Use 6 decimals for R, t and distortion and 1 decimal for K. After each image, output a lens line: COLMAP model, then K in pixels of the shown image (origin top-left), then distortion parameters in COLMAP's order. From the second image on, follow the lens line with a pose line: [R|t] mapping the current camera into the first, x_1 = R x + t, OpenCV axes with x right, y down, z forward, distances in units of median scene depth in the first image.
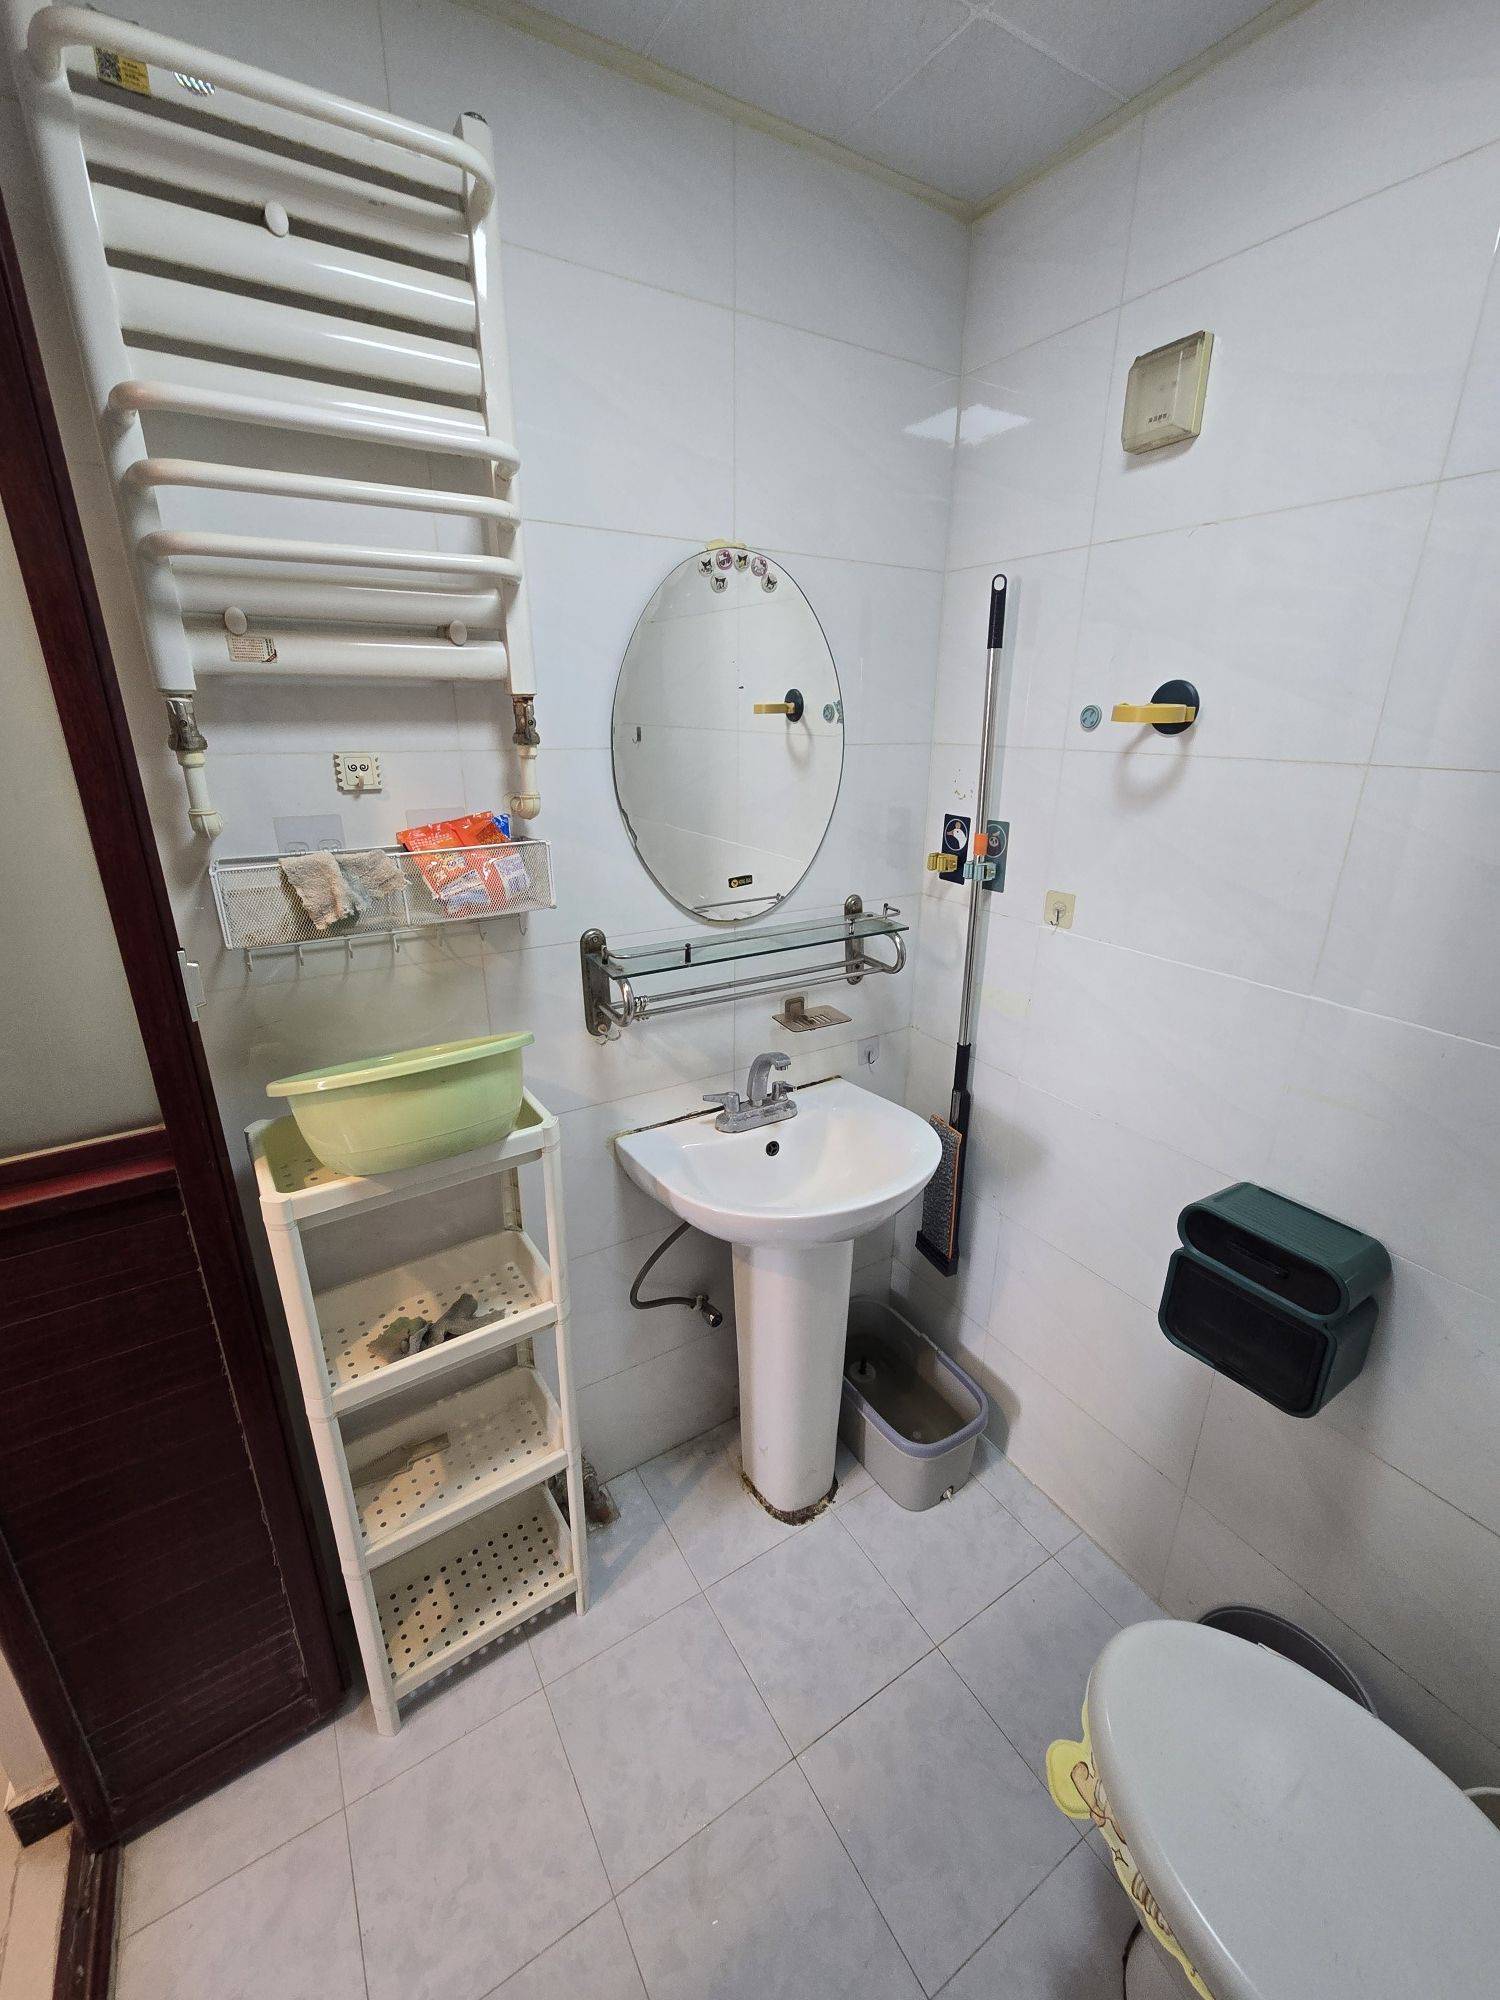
lens RADIAL K [[816.5, 0, 749.5], [0, 816.5, 1002.6], [0, 0, 1]] dist [0.000826, 0.000186]
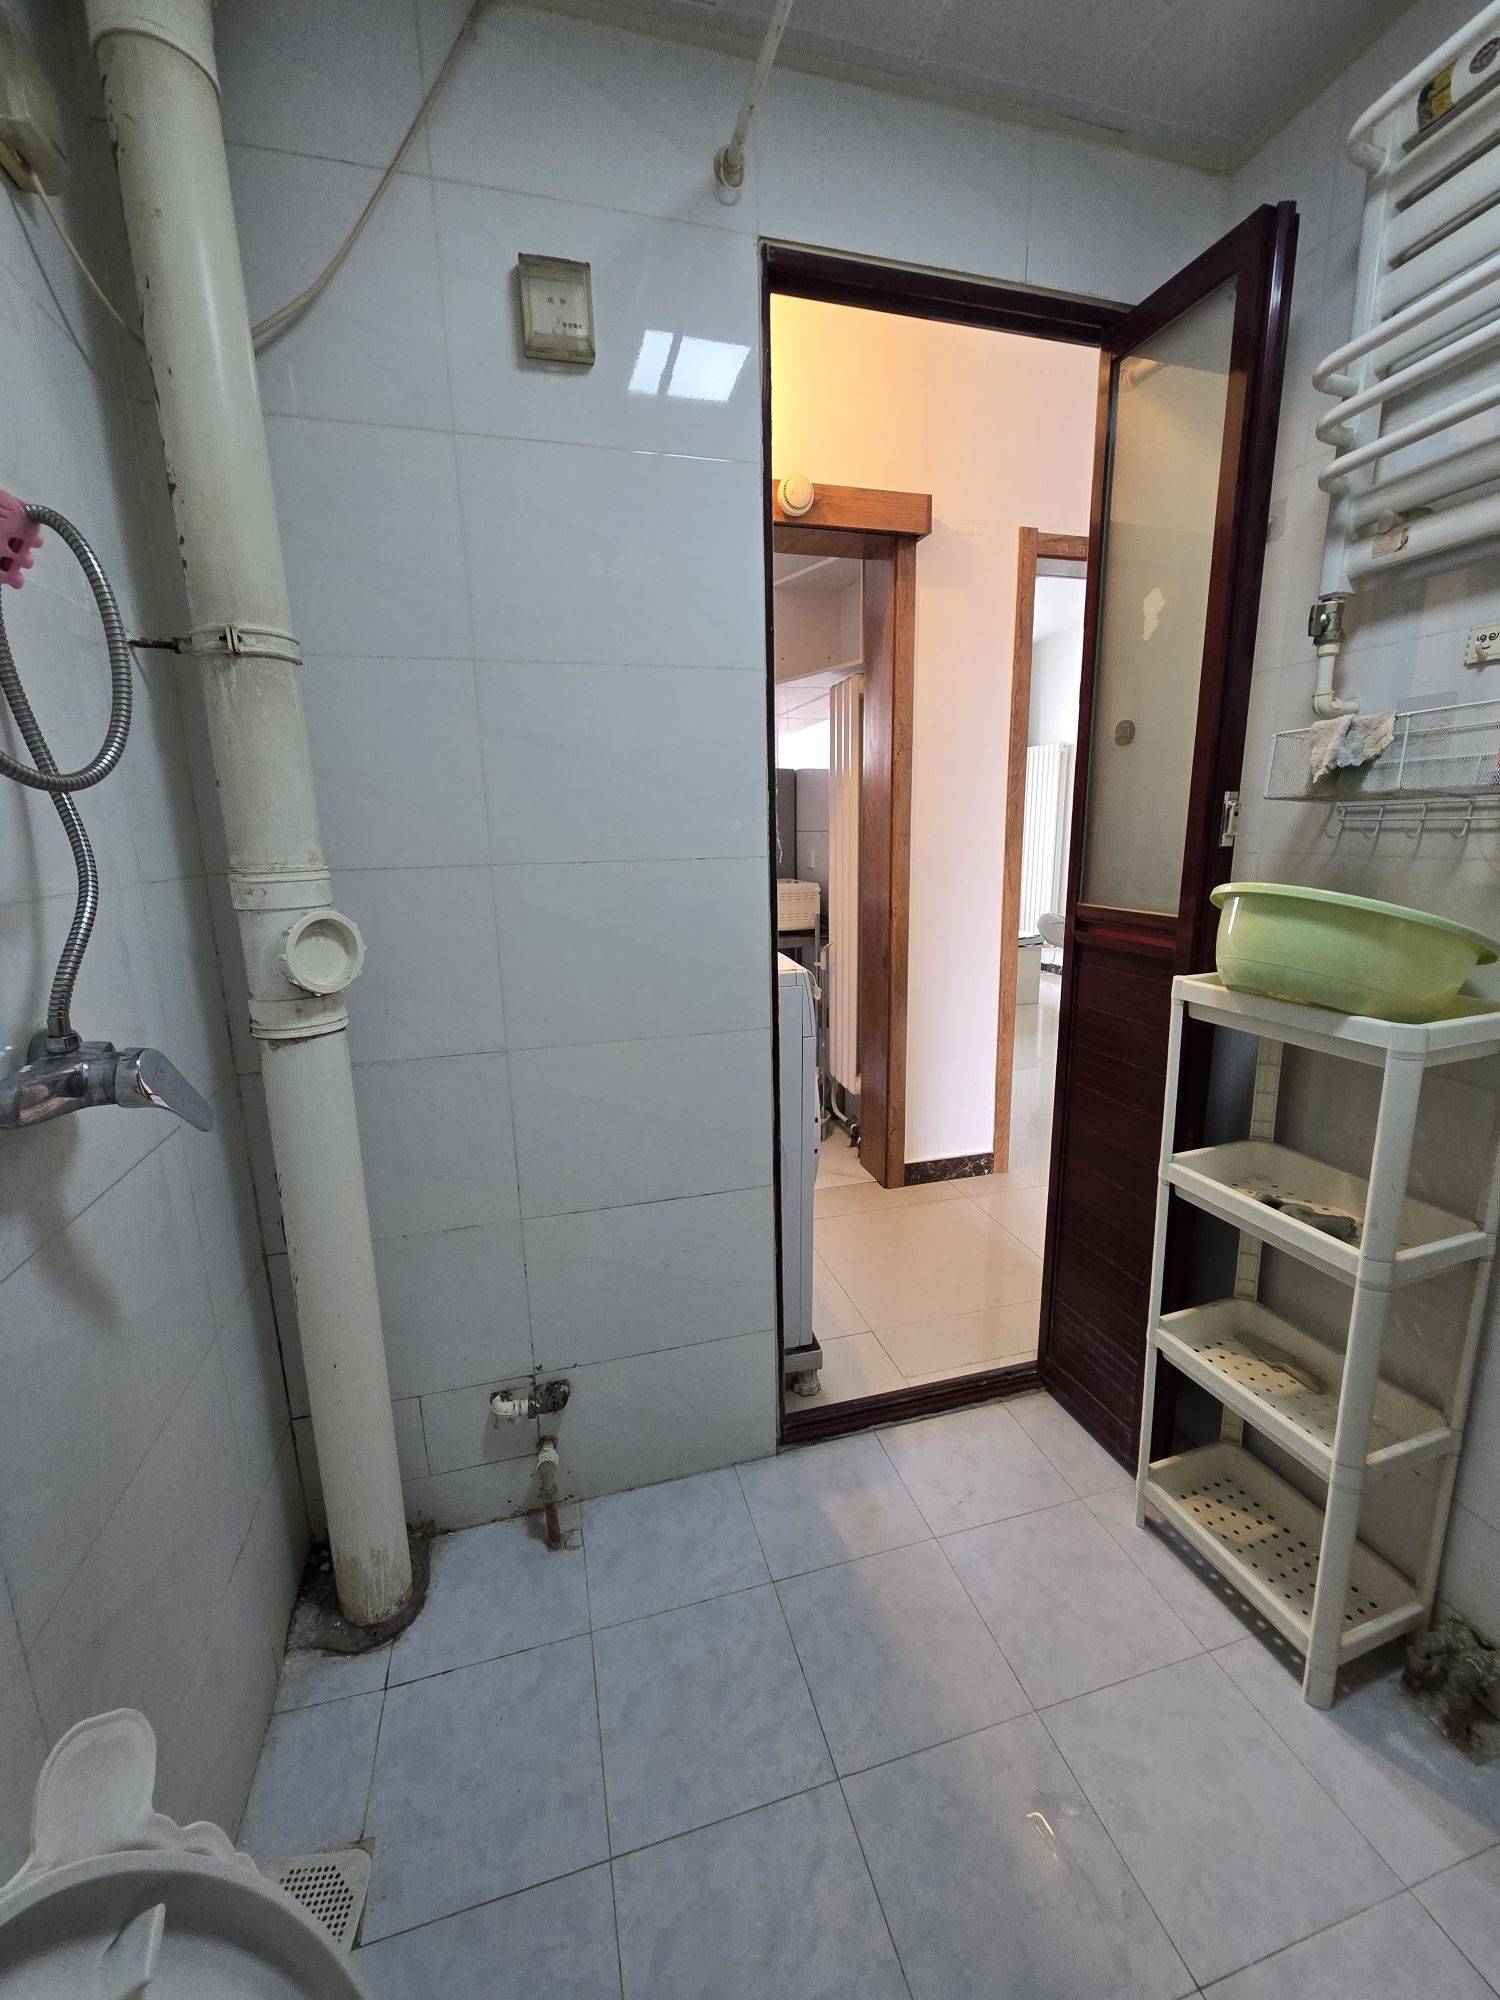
lens RADIAL K [[816.5, 0, 757.7], [0, 816.5, 999.3], [0, 0, 1]] dist [0.000826, 0.000186]
pose [[-0.275717, 0.197362, -0.940760, 0.592808], [-0.310767, 0.907834, 0.281533, 0.075923], [0.909618, 0.369980, -0.188972, 0.439682]]
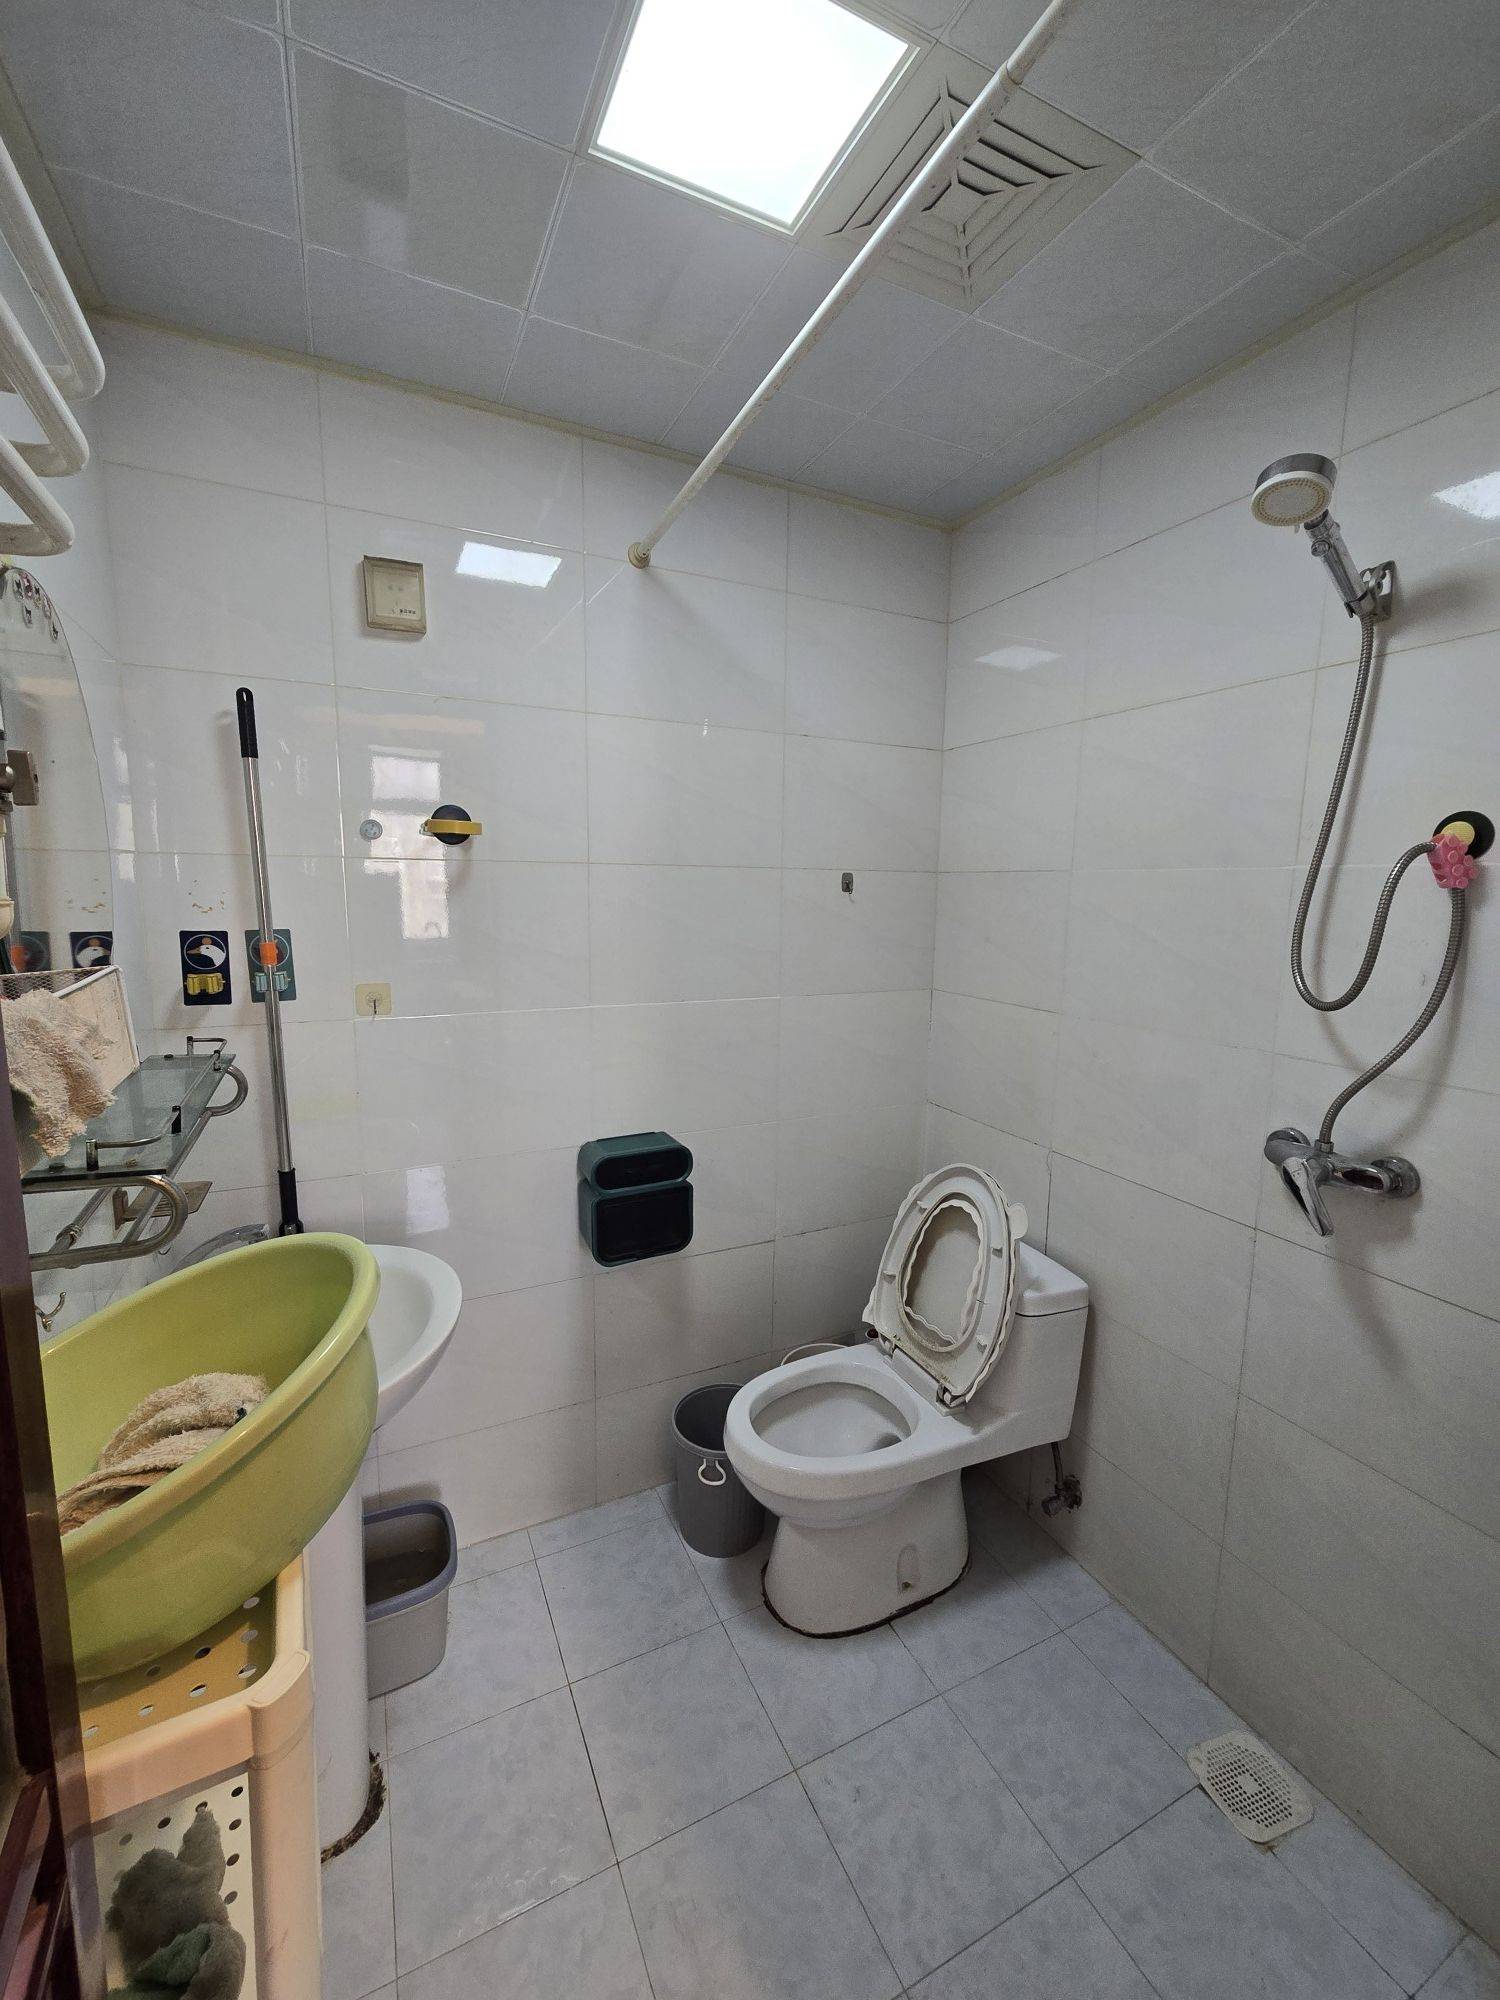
lens RADIAL K [[816.5, 0, 761.9], [0, 816.5, 1001.9], [0, 0, 1]] dist [0.000826, 0.000186]
pose [[0.099968, -0.149583, 0.983683, -0.658435], [0.321451, 0.940475, 0.110345, -0.066471], [-0.941635, 0.305174, 0.142101, 0.367624]]
